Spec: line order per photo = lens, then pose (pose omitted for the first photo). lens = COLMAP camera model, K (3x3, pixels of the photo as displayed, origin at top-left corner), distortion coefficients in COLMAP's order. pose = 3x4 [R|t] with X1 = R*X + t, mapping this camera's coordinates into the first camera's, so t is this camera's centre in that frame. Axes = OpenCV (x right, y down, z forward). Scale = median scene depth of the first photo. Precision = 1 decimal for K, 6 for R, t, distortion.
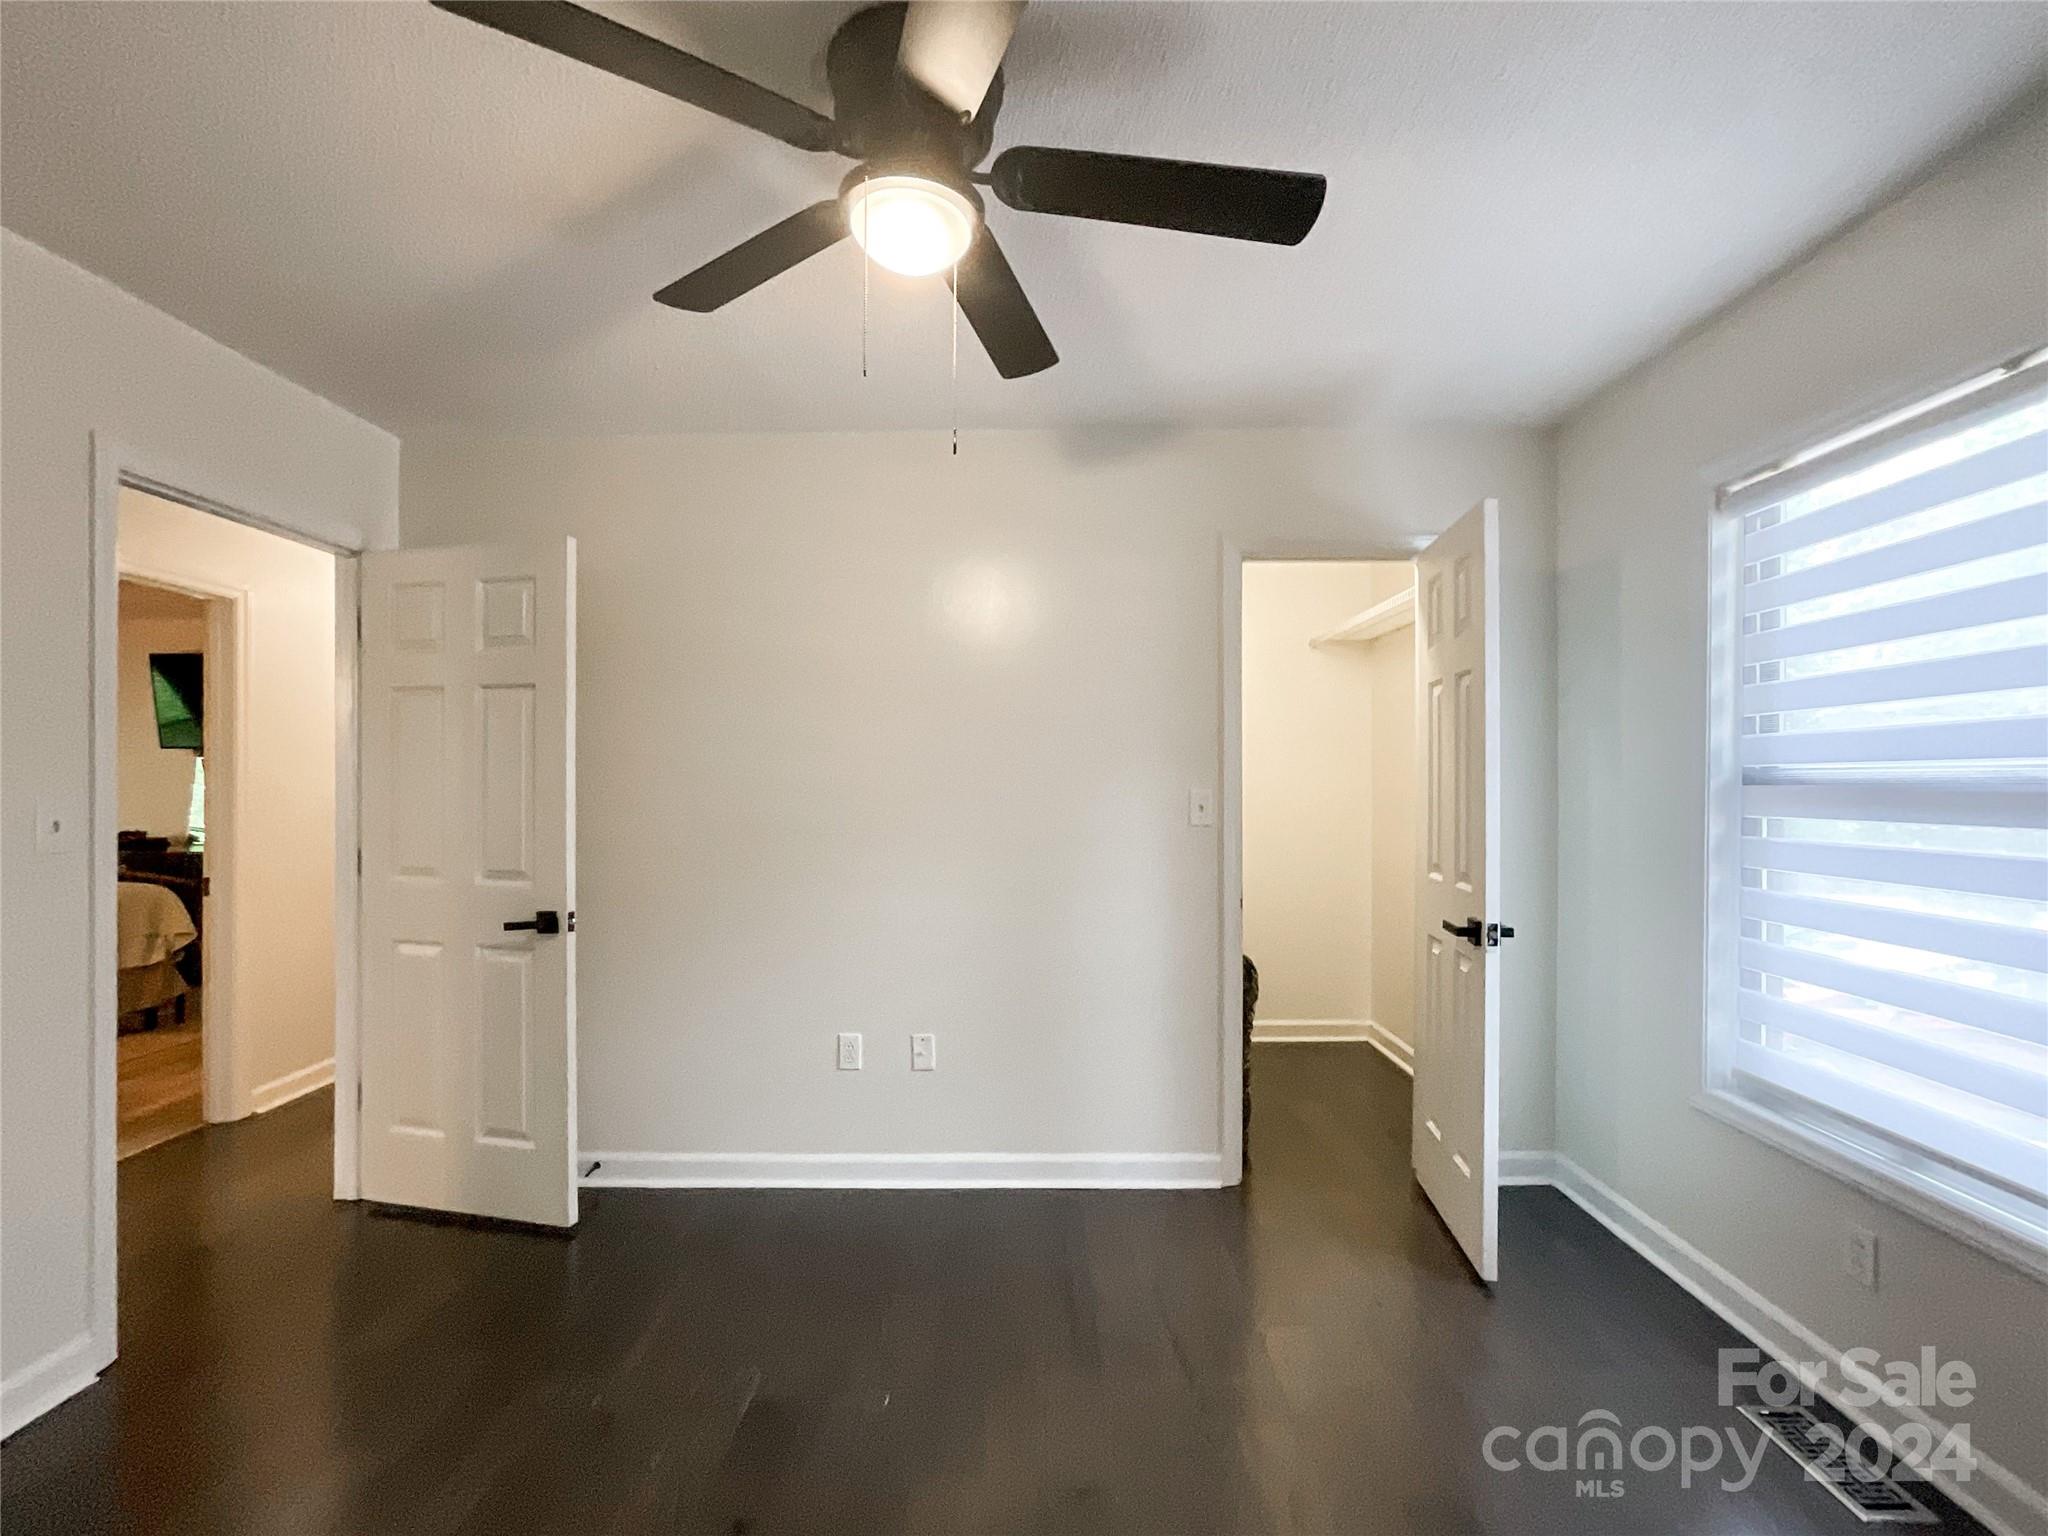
lens RADIAL K [[854.0, 0, 1034.7], [0, 854.0, 785.9], [0, 0, 1]] dist [-0.017700, 0.000531]
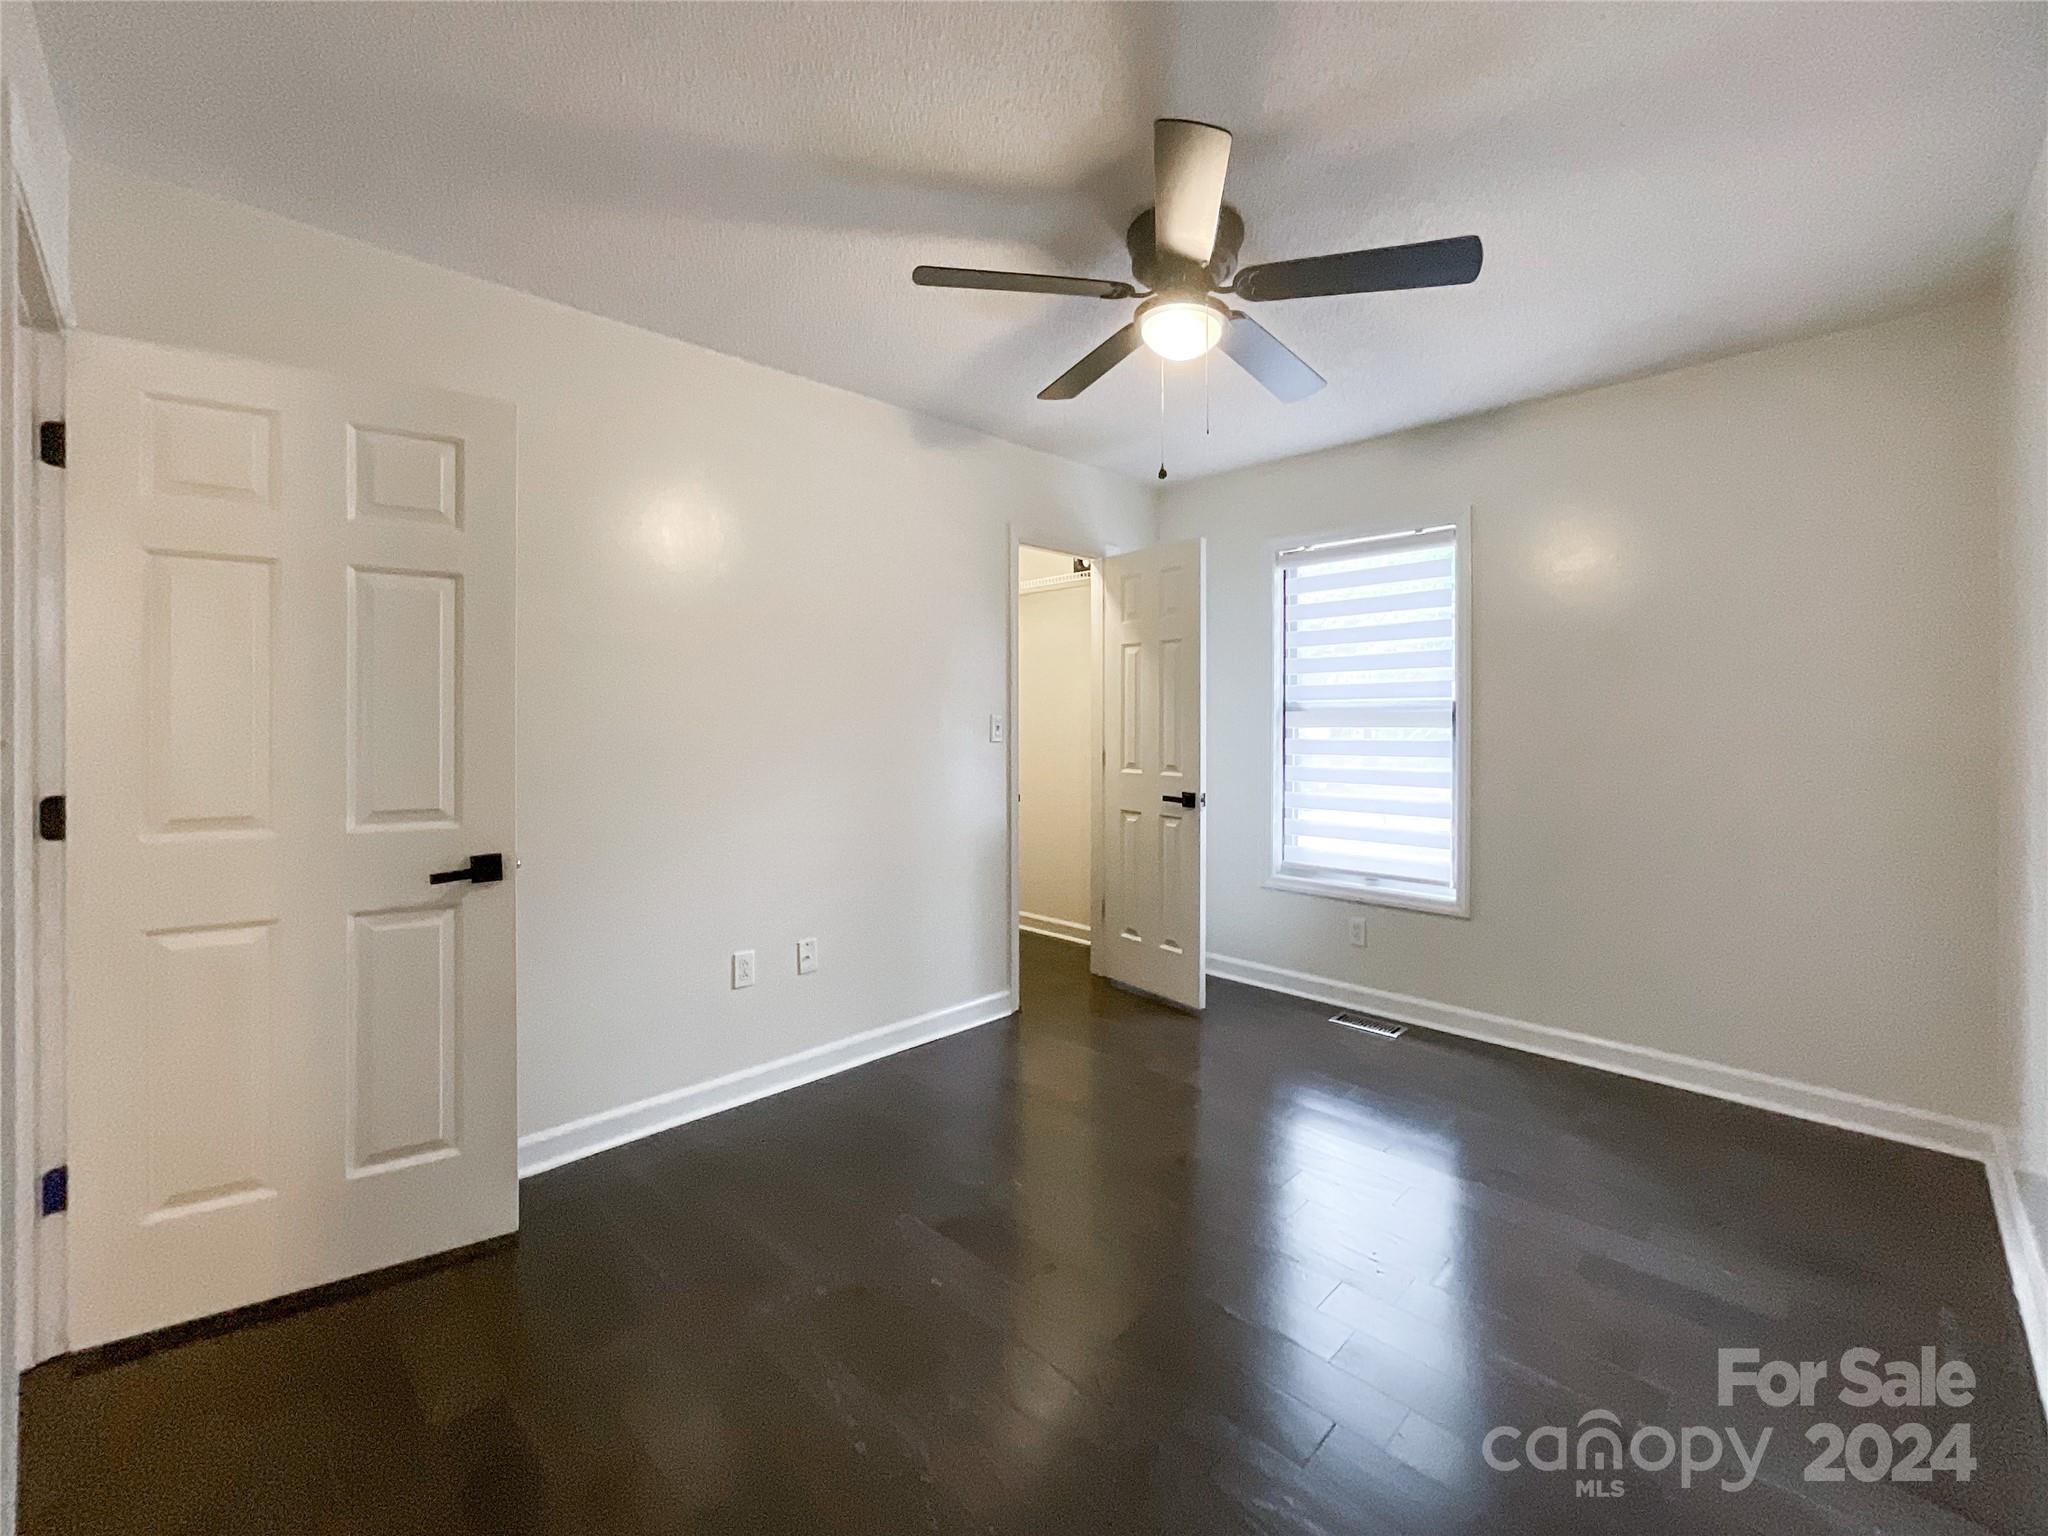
lens RADIAL K [[858.2, 0, 1018.2], [0, 858.2, 727.9], [0, 0, 1]] dist [-0.004095, 0.000063]
pose [[0.705761, -0.004082, 0.708438, -0.777745], [0.001781, 0.999990, 0.003987, 0.022223], [-0.708448, -0.001552, 0.705762, 0.050566]]
